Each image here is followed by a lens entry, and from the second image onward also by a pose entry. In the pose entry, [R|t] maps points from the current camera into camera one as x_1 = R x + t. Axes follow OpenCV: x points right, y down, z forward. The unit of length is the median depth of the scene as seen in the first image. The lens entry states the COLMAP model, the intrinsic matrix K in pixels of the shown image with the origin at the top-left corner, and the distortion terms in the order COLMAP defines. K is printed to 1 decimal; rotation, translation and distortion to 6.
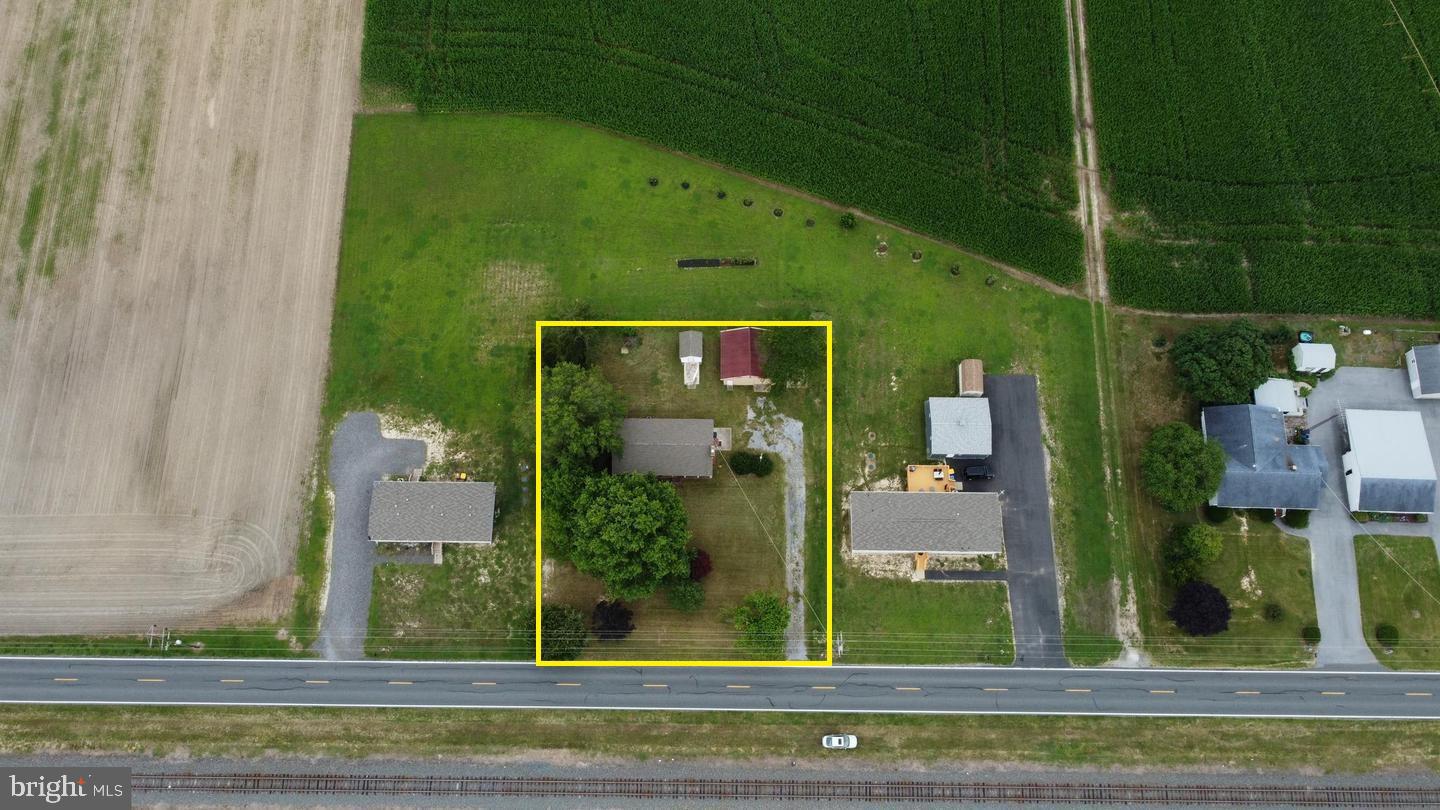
lens RADIAL K [[1089.0, 0, 720.0], [0, 1089.0, 405.0], [0, 0, 1]] dist [-0.002514, -0.002863]
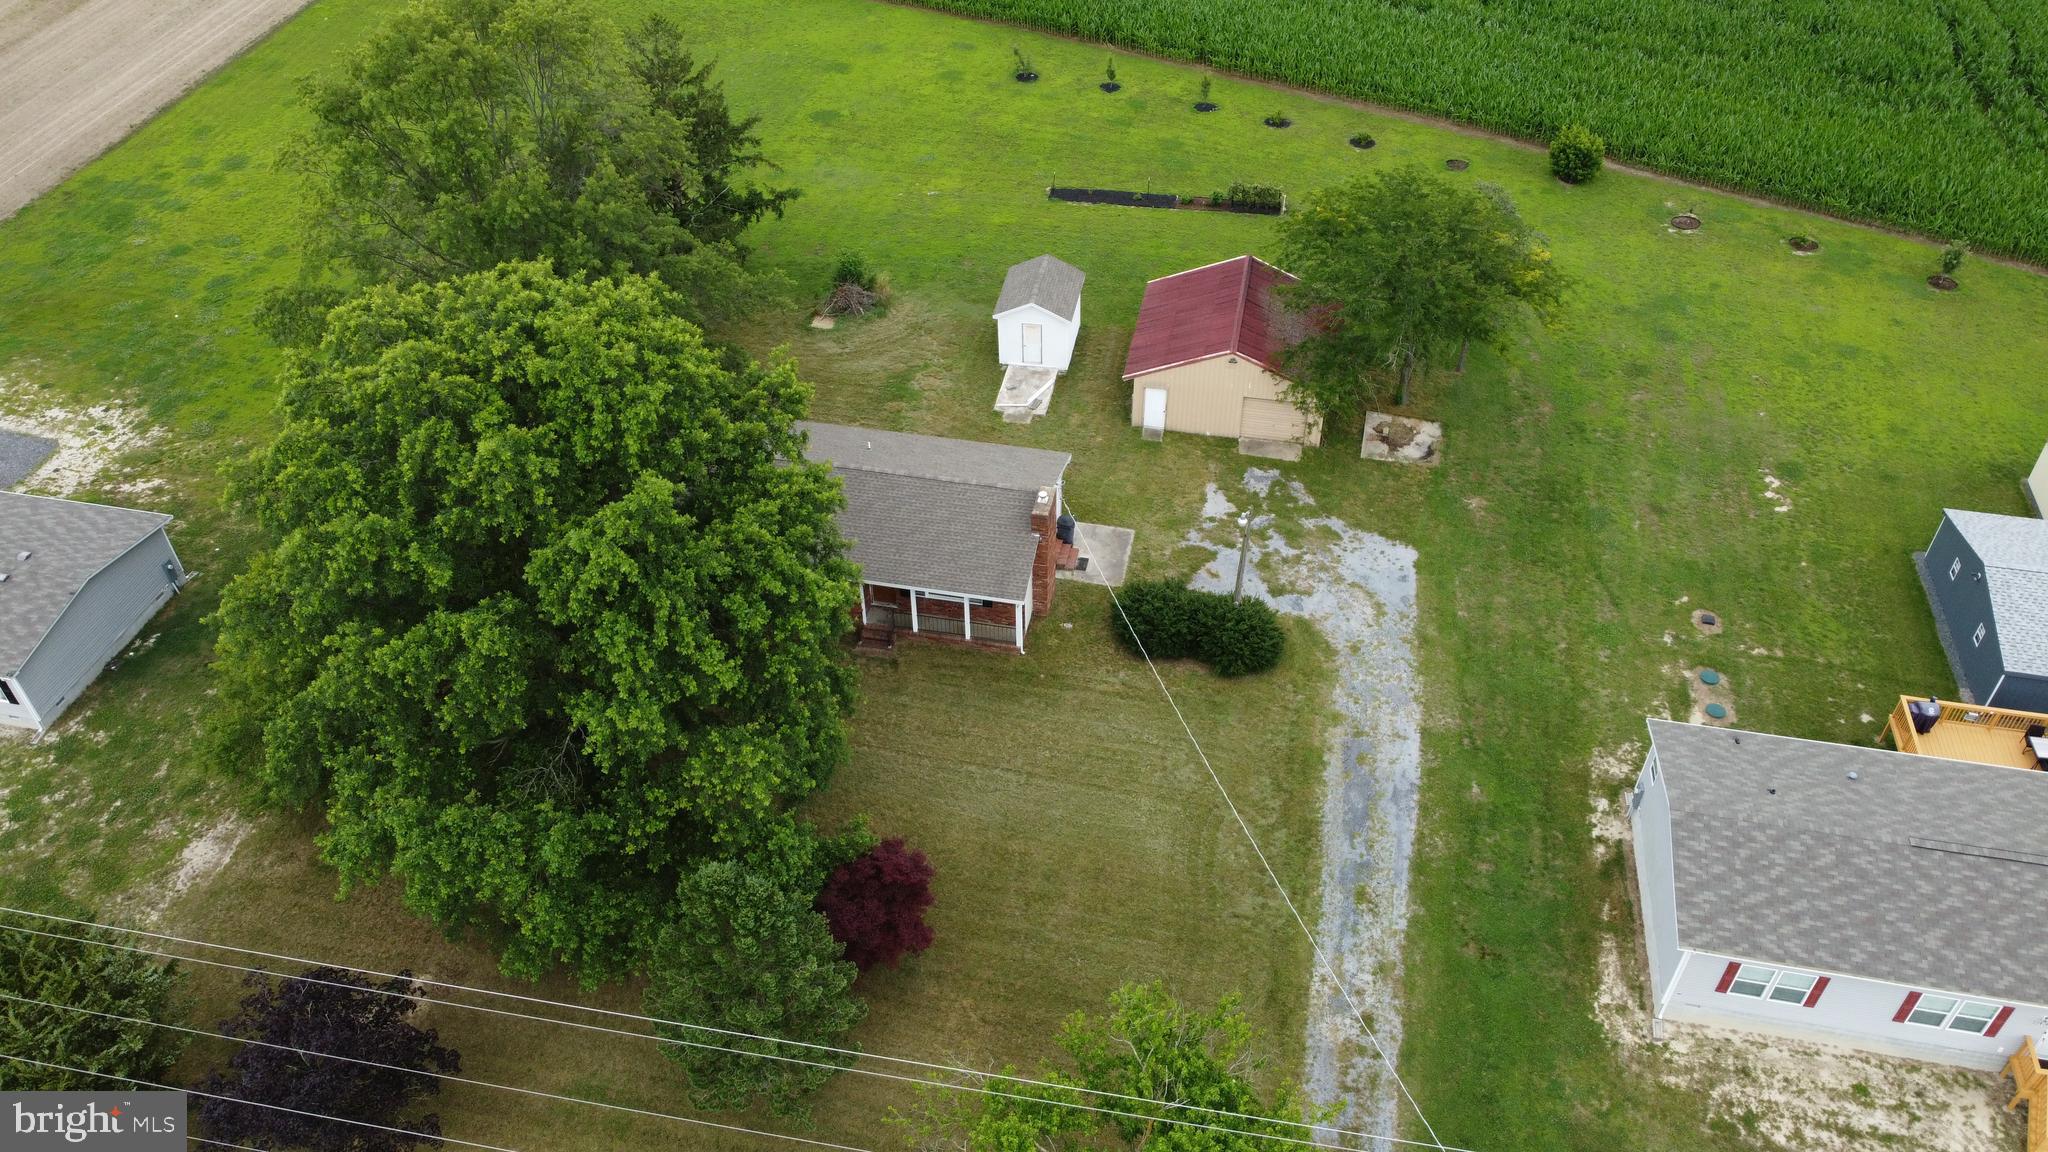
lens RADIAL K [[1548.8, 0, 1024.0], [0, 1548.8, 576.0], [0, 0, 1]] dist [-0.002514, -0.002863]
pose [[0.981240, 0.125547, -0.146311, 0.039169], [-0.183267, 0.843005, -0.505723, 0.219341], [0.059849, 0.523049, 0.850199, 0.684418]]
